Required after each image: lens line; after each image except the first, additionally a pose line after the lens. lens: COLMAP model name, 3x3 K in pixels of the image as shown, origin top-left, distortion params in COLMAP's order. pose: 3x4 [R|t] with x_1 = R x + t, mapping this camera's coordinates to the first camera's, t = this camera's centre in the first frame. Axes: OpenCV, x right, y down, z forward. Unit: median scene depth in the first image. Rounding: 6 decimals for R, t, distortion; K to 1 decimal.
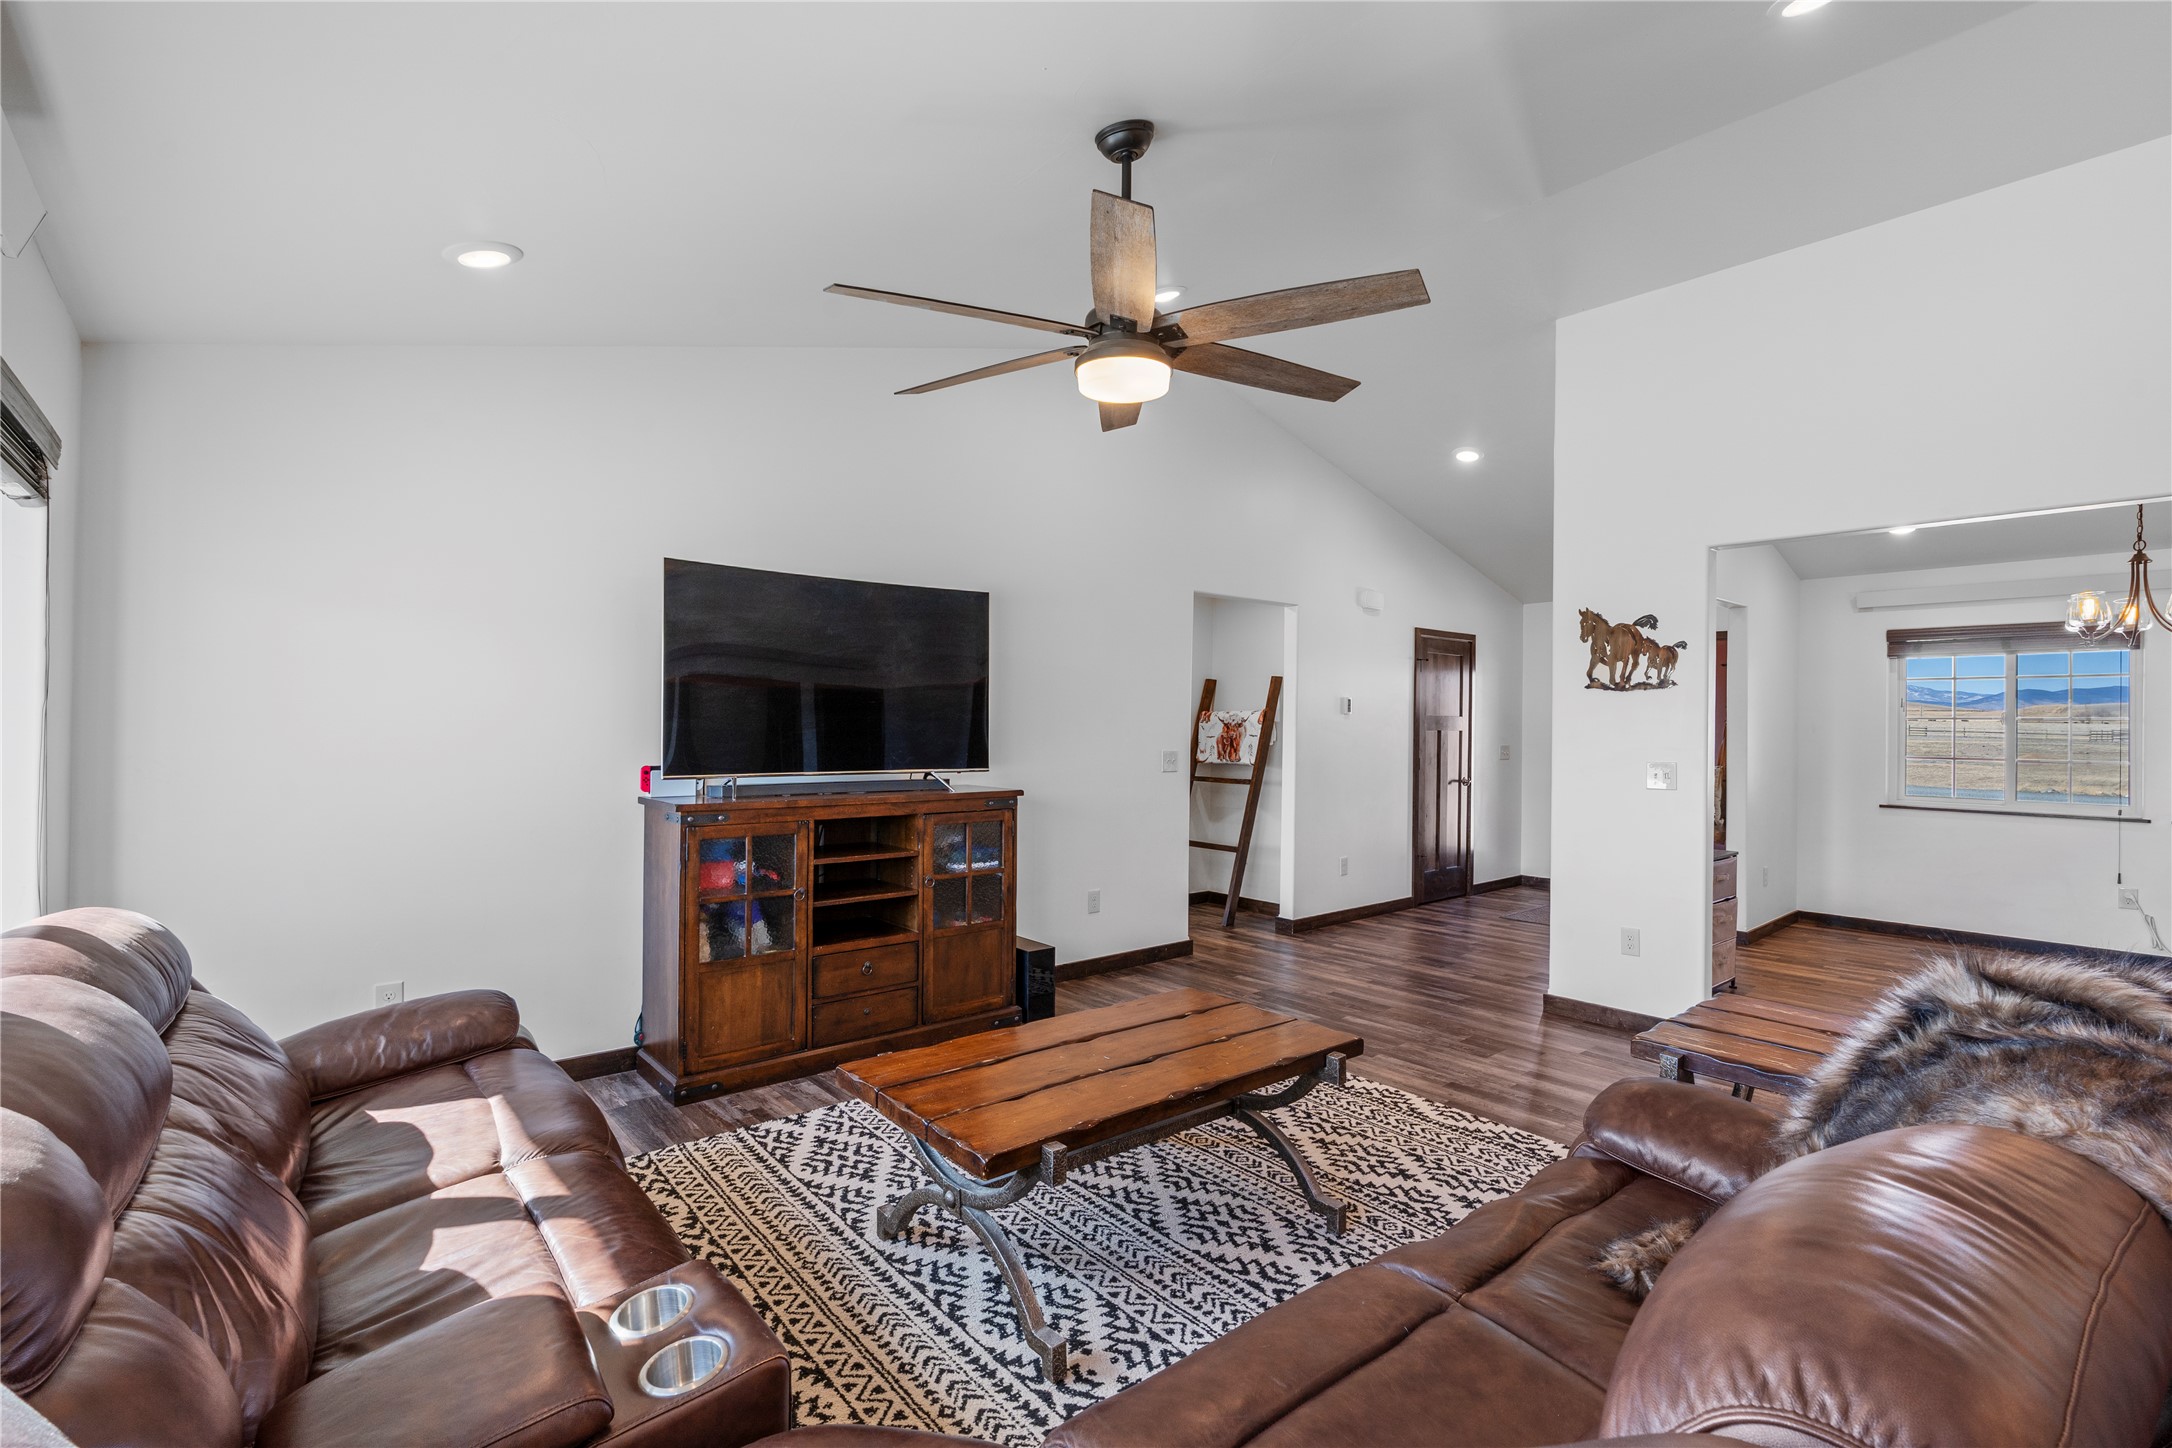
lens RADIAL K [[984.2, 0, 1094.7], [0, 984.2, 730.9], [0, 0, 1]] dist [-0.009009, 0.002695]
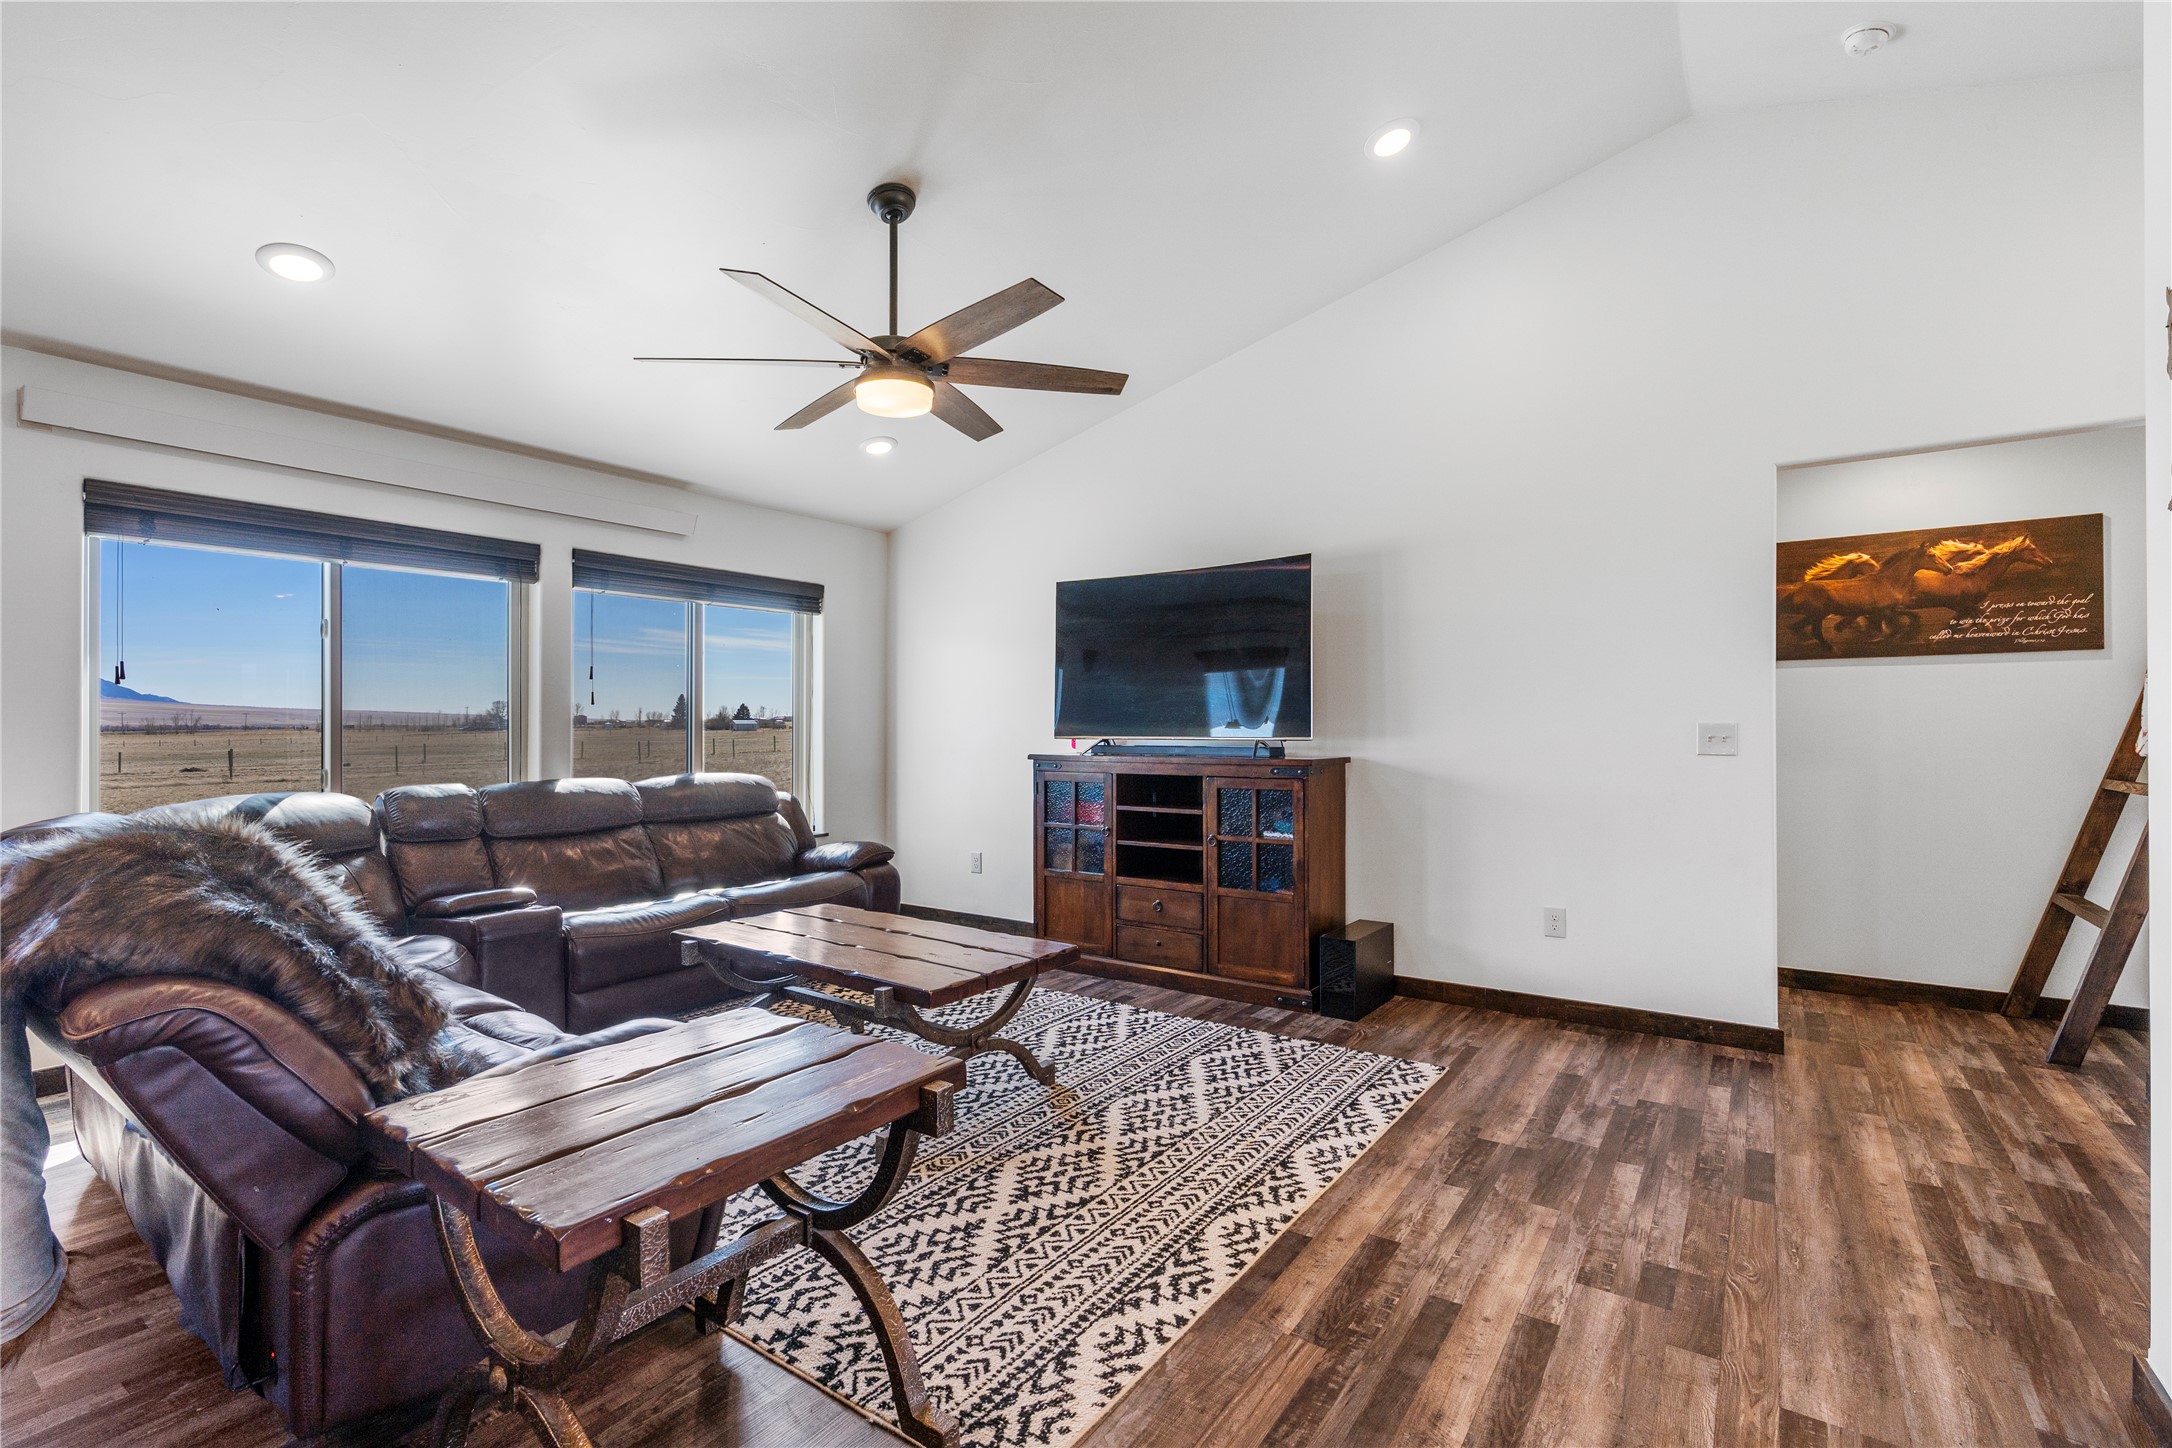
lens RADIAL K [[984.2, 0, 1086.6], [0, 984.2, 724.9], [0, 0, 1]] dist [-0.009009, 0.002695]
pose [[0.240513, -0.013723, -0.970549, 1.080984], [-0.001192, 0.999895, -0.014433, 0.057634], [0.970645, 0.004629, 0.240472, 0.796157]]
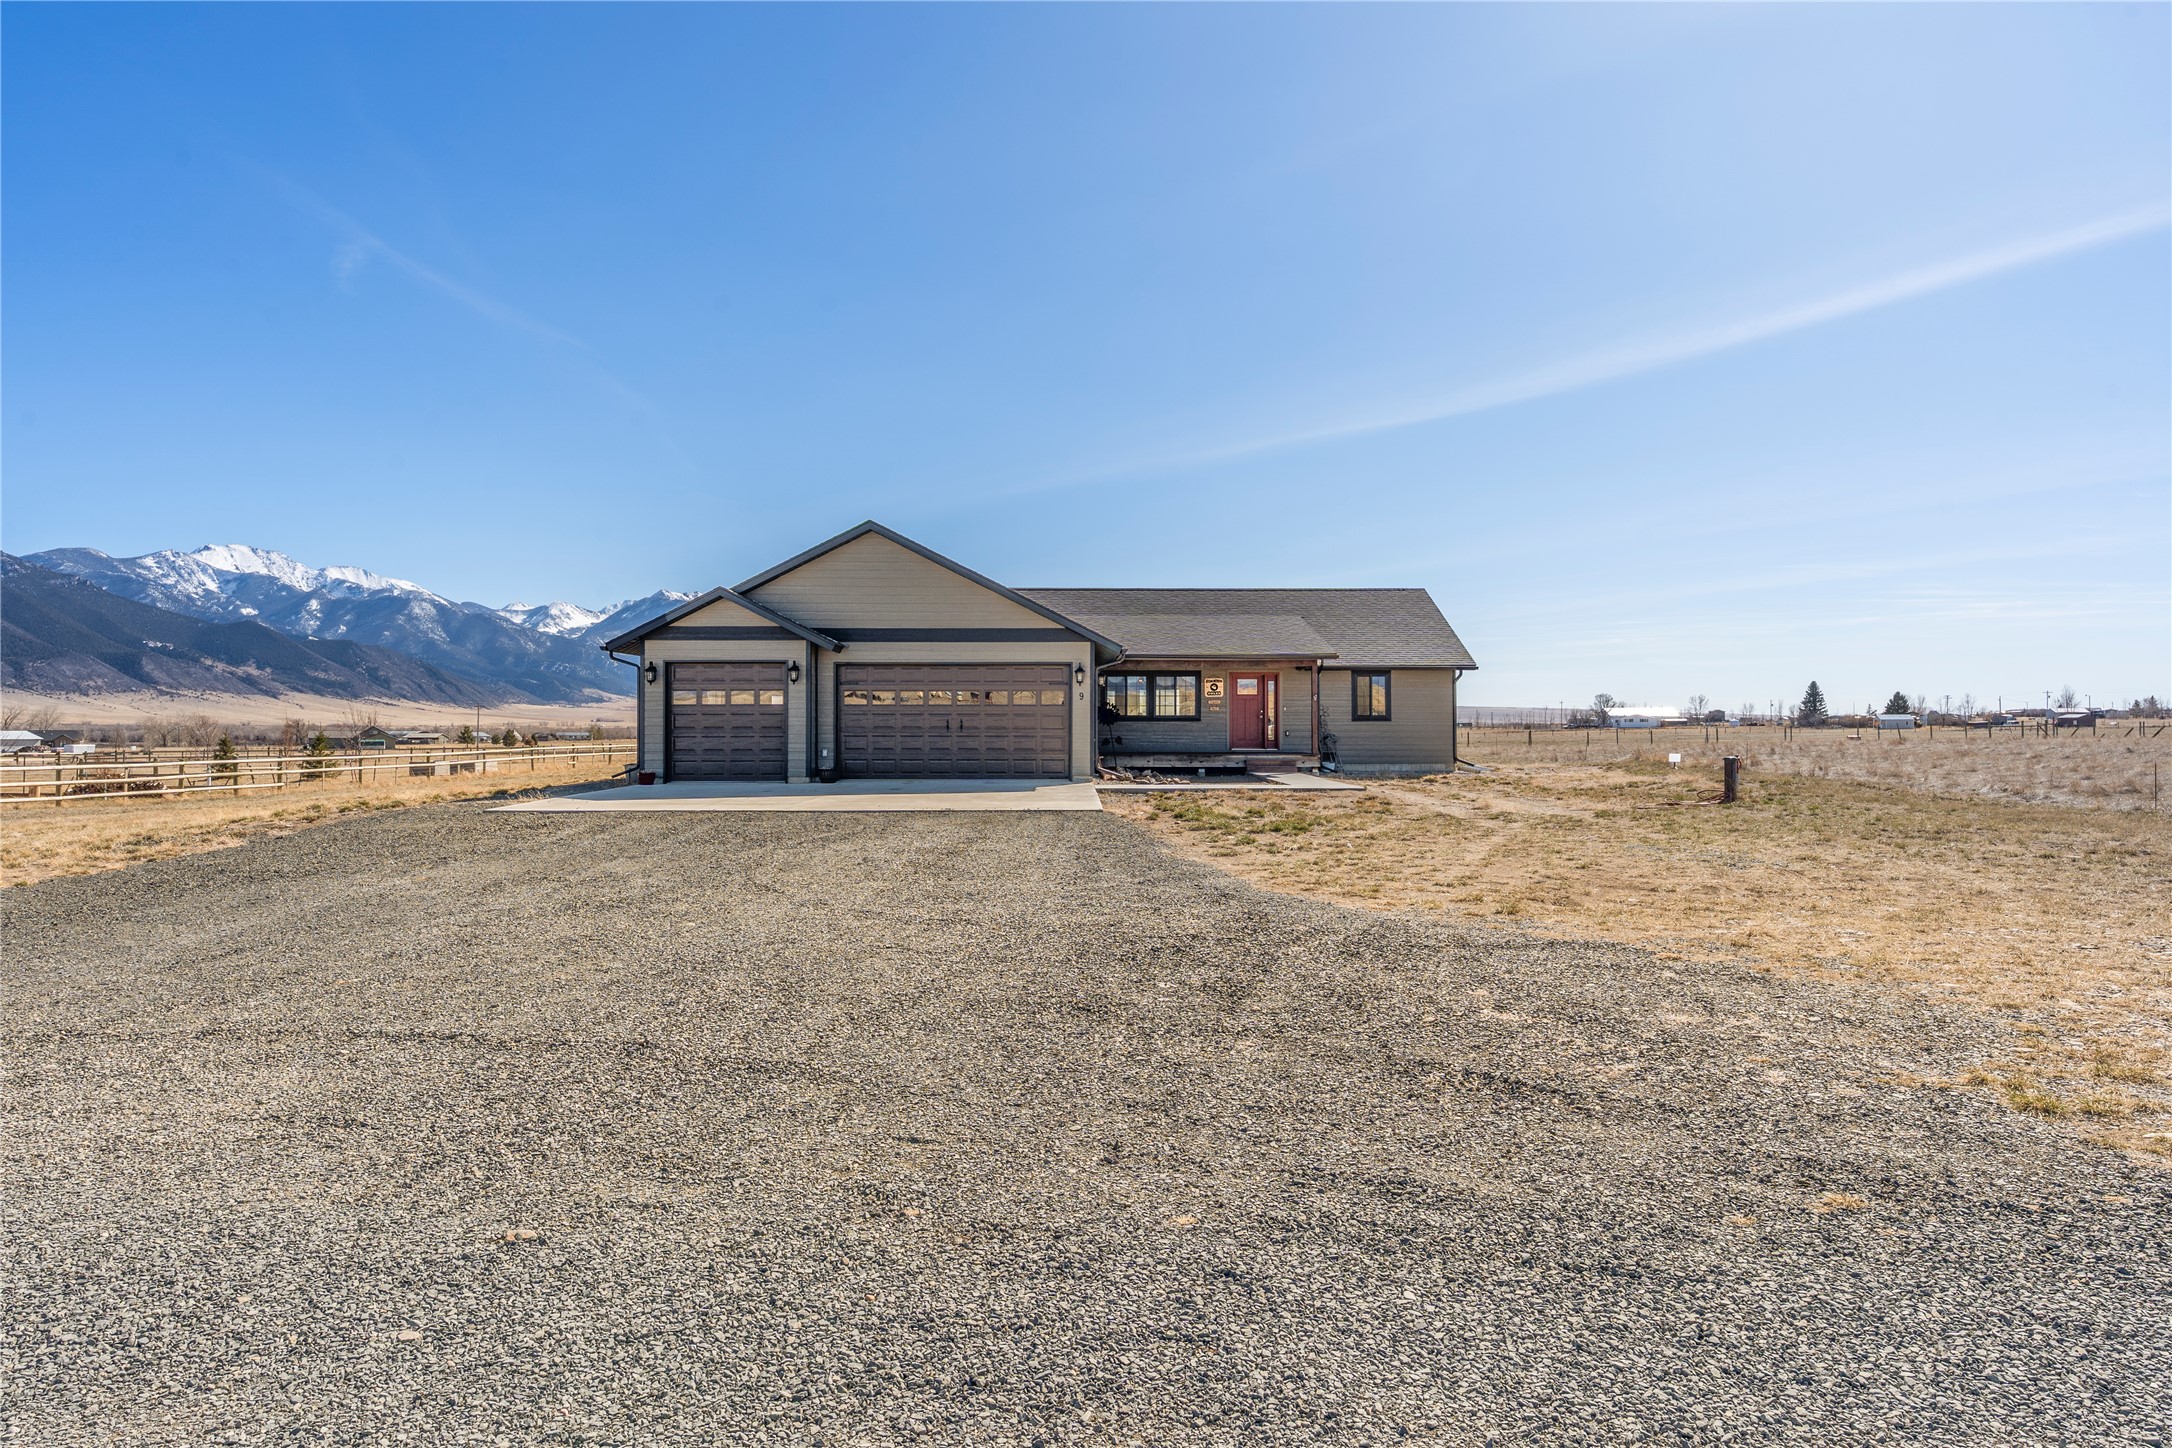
lens RADIAL K [[1301.2, 0, 1090.3], [0, 1301.2, 729.1], [0, 0, 1]] dist [-0.002165, -0.000310]
pose [[-0.634649, -0.010026, -0.772736, 0.157053], [-0.012725, 0.999916, -0.002523, 0.041393], [0.772696, 0.008232, -0.634723, 1.550299]]
